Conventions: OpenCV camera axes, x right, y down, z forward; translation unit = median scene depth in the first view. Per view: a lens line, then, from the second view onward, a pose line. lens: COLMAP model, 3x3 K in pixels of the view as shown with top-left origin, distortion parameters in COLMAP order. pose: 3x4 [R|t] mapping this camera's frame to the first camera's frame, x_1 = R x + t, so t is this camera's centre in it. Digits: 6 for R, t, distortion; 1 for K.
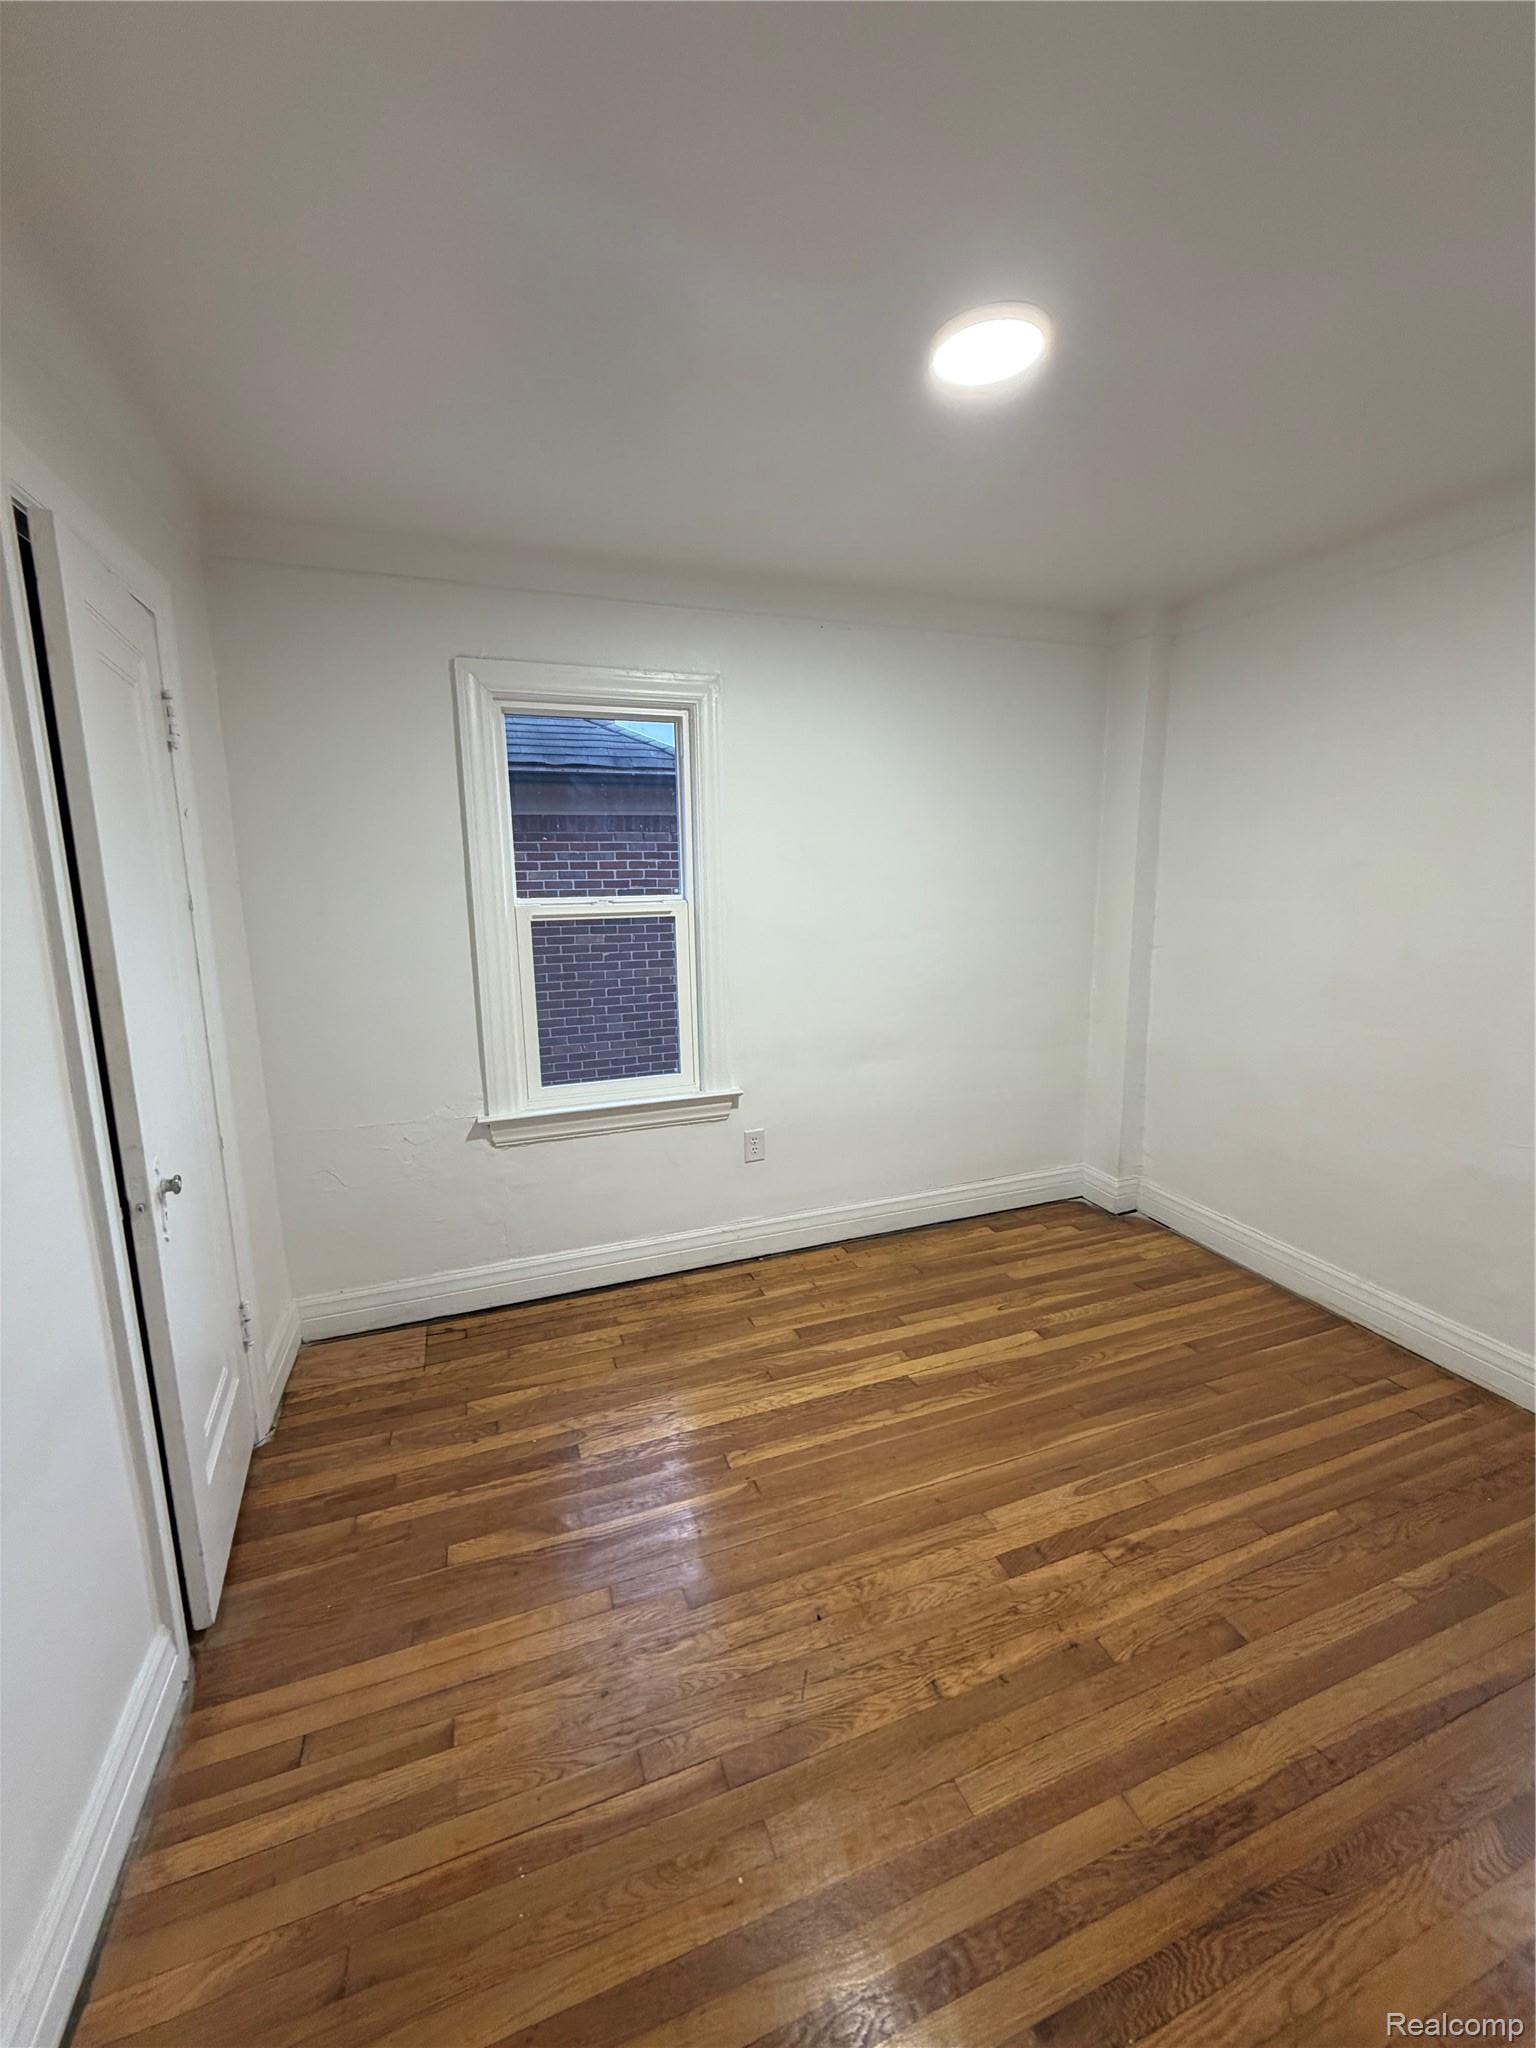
lens RADIAL K [[815.8, 0, 768.9], [0, 815.8, 1012.9], [0, 0, 1]] dist [-0.001589, 0.000658]
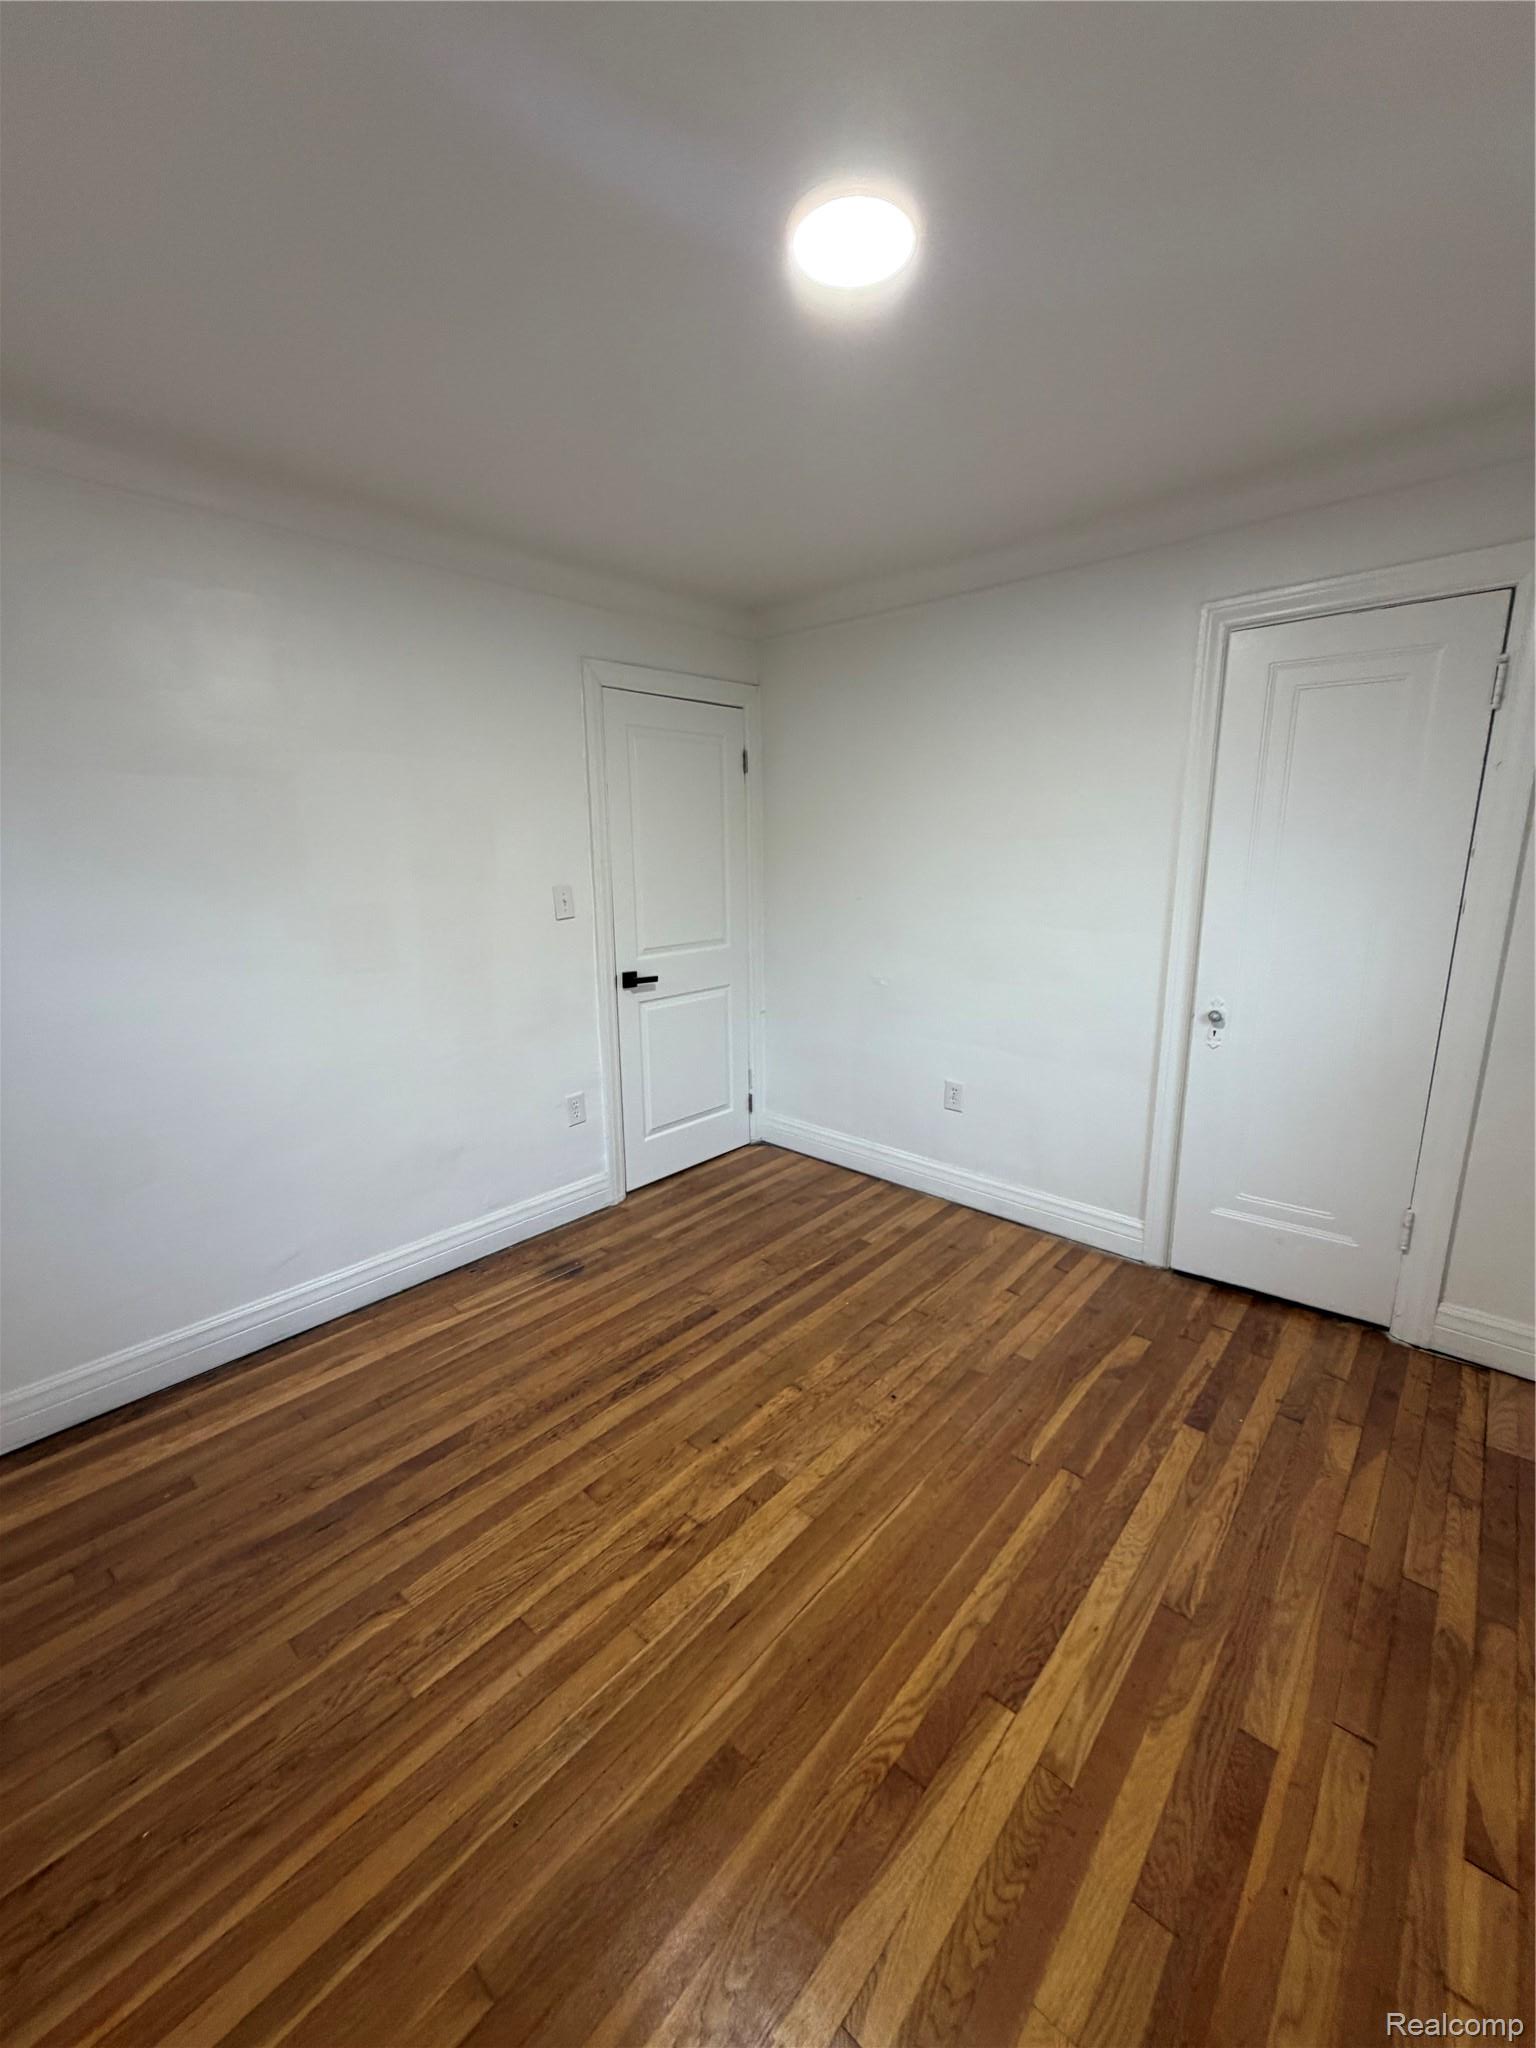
lens RADIAL K [[815.8, 0, 768.9], [0, 815.8, 1017.4], [0, 0, 1]] dist [-0.001589, 0.000658]
pose [[-0.884493, 0.120601, -0.450697, 0.600445], [-0.057692, 0.930327, 0.362165, -0.244601], [0.462973, 0.346334, -0.815909, 1.395017]]
